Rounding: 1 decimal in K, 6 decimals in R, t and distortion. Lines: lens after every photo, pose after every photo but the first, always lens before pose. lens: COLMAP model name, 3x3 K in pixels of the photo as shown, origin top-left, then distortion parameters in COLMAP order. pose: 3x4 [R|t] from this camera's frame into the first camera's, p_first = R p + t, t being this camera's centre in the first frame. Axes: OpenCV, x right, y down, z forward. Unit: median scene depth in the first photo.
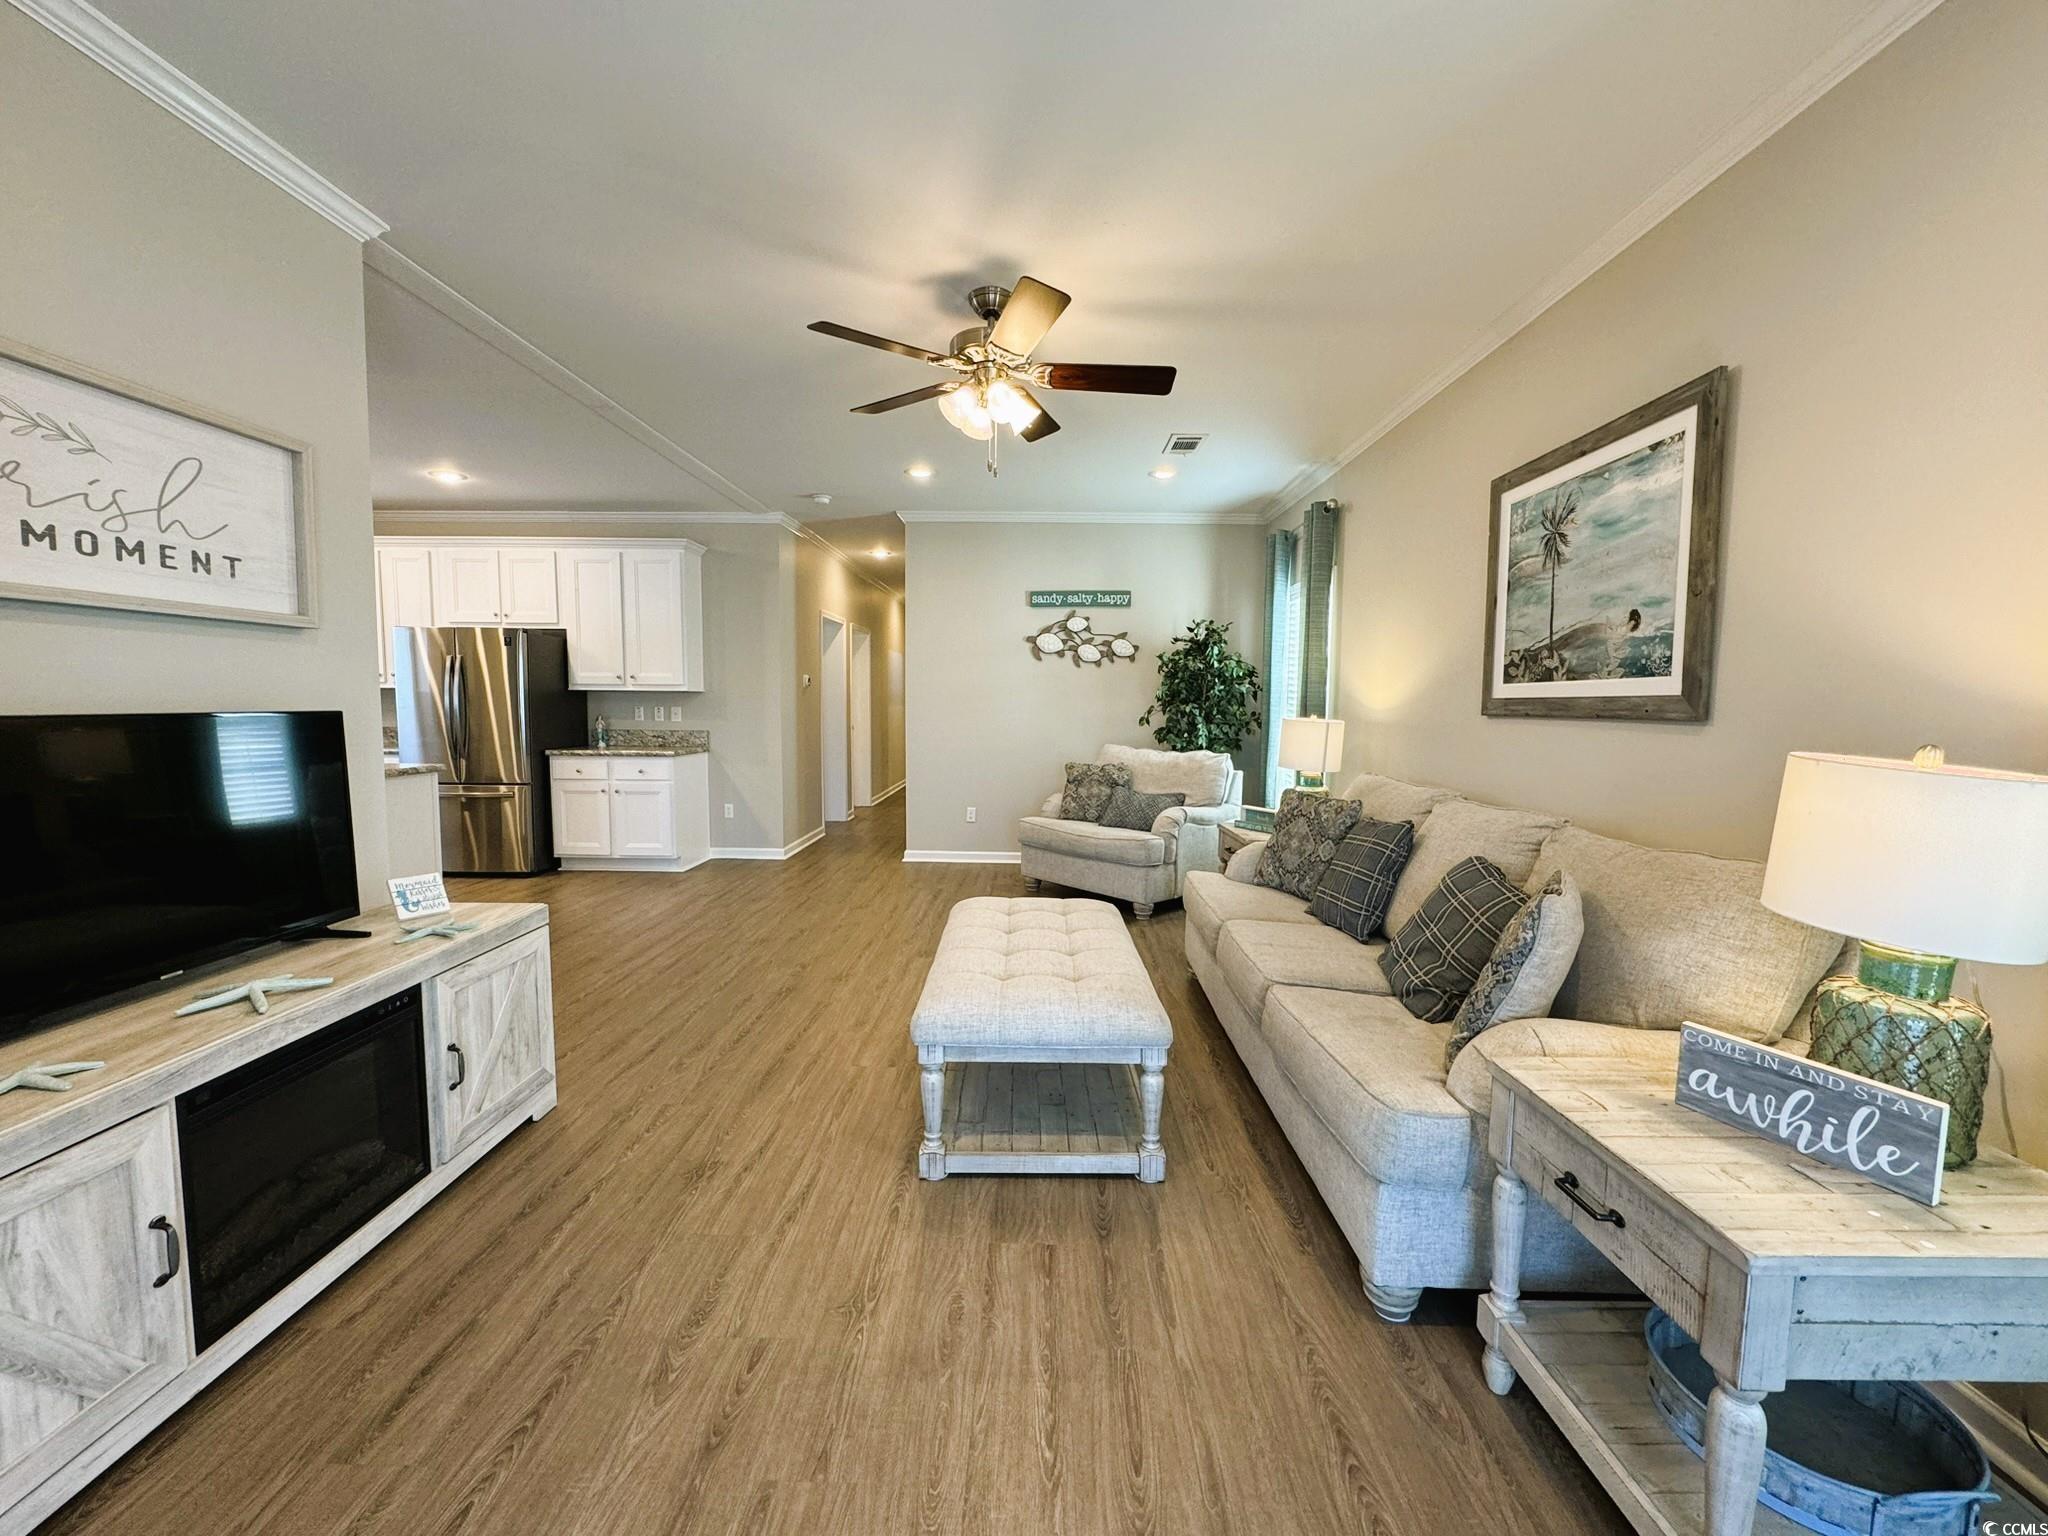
lens RADIAL K [[811.0, 0, 1024.0], [0, 811.0, 768.0], [0, 0, 1]] dist [-0.002904, -0.000030]
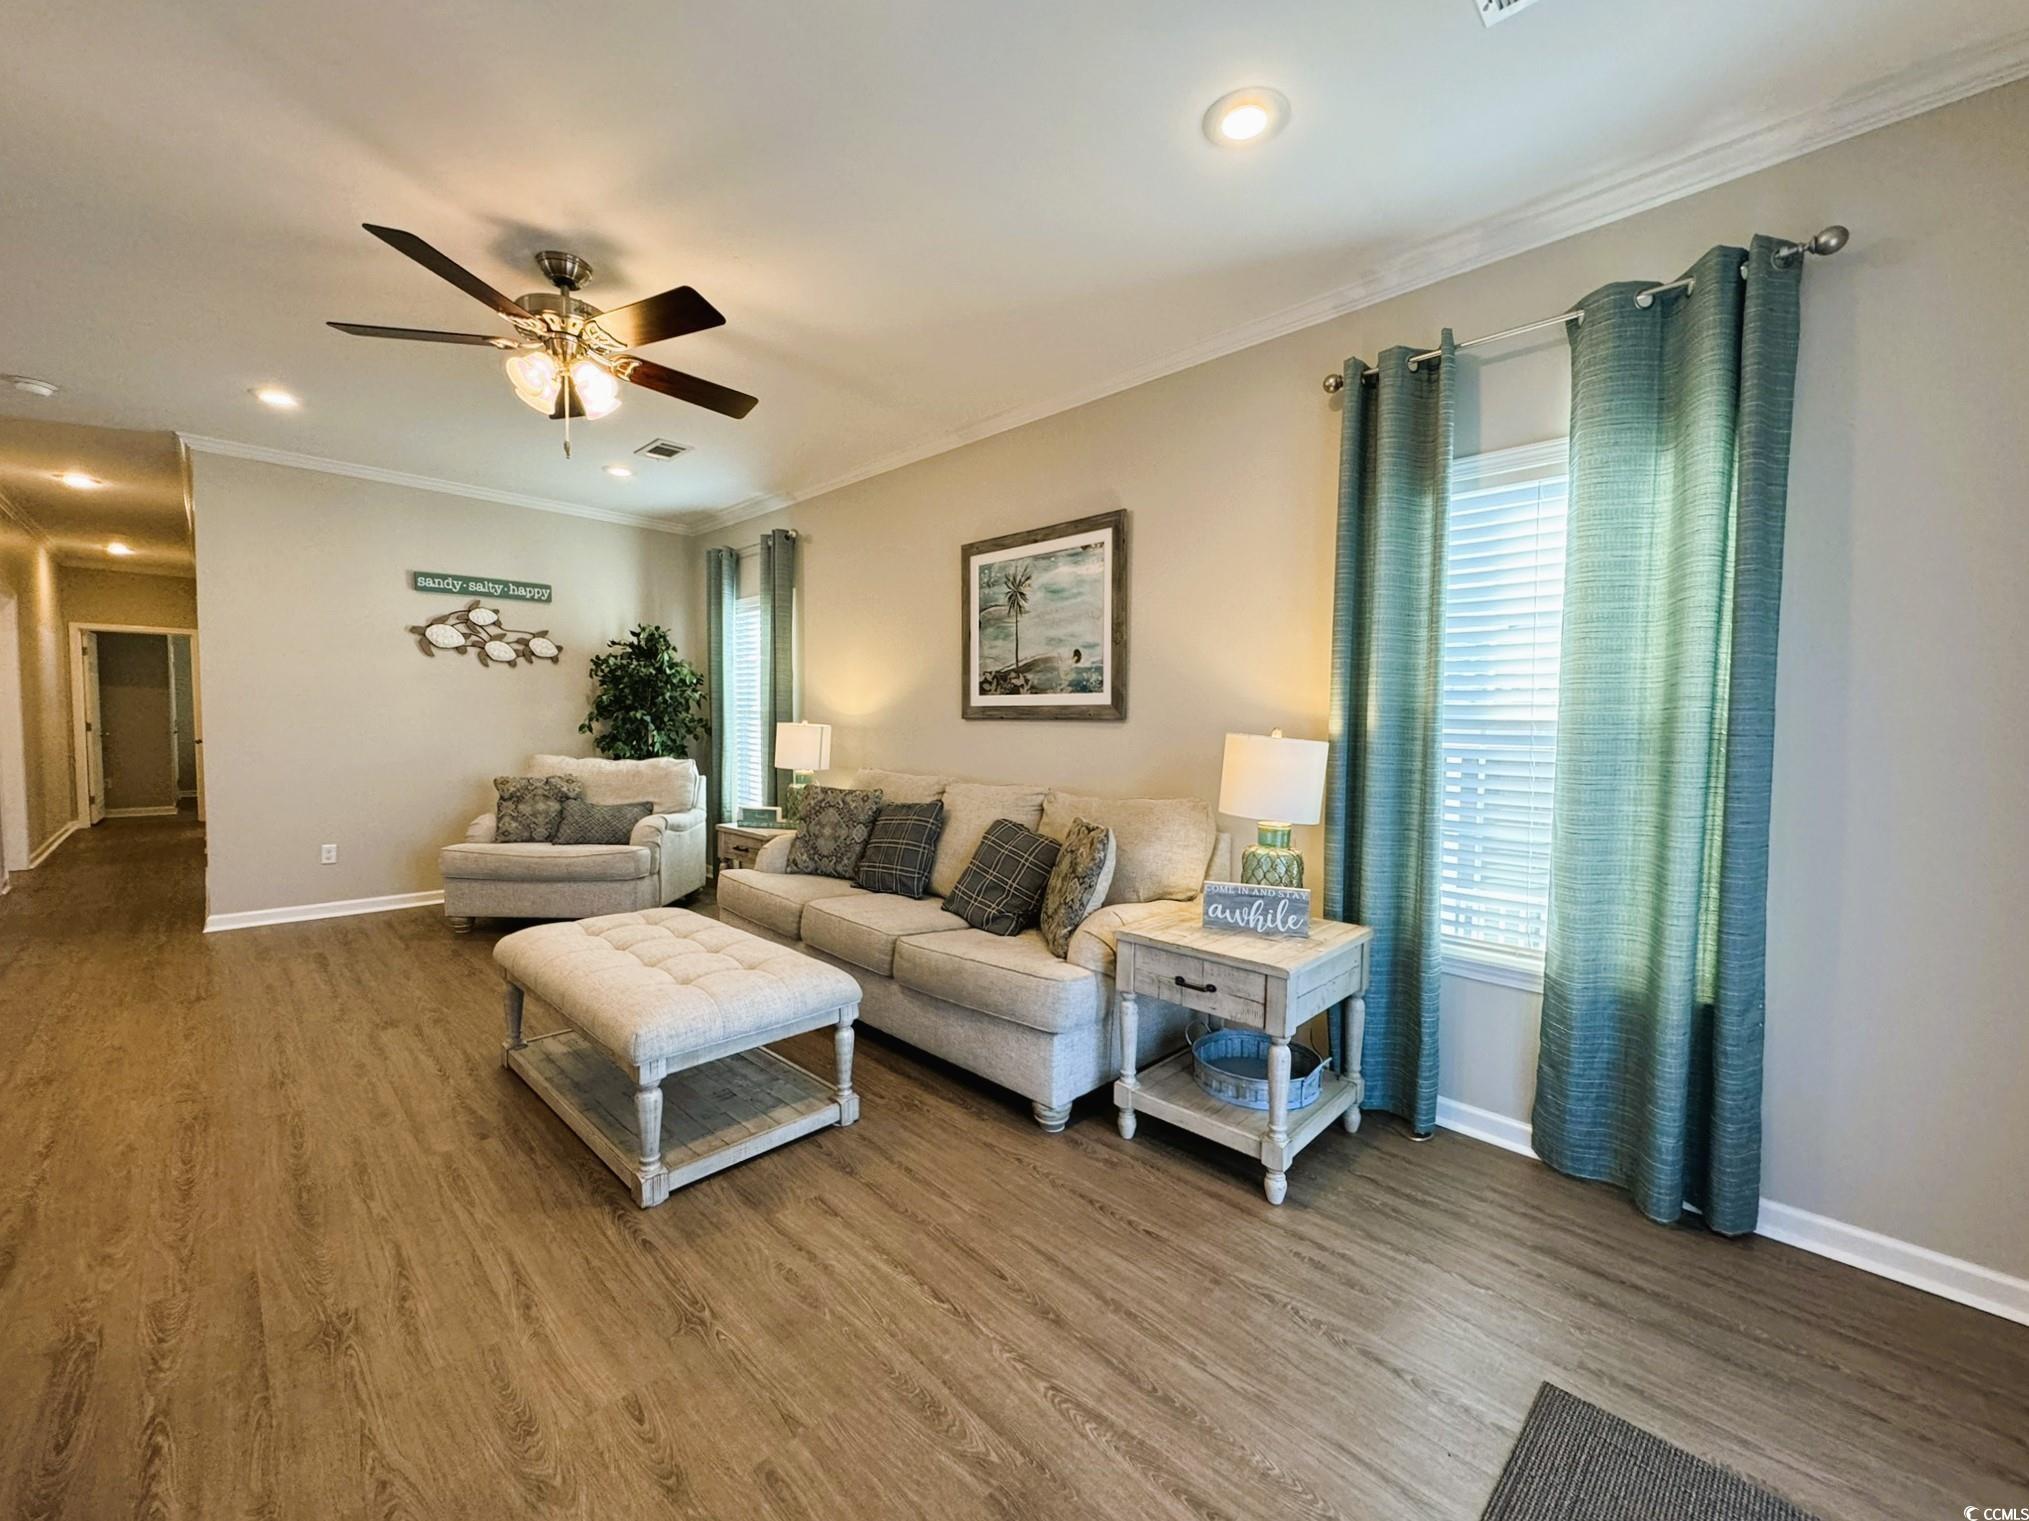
lens RADIAL K [[813.2, 0, 1014.5], [0, 813.2, 760.5], [0, 0, 1]] dist [-0.000768, -0.000160]
pose [[0.689278, -0.037221, 0.723540, -0.405390], [0.053163, 0.998586, 0.000725, 0.008466], [-0.722544, 0.037965, 0.690282, 0.015738]]
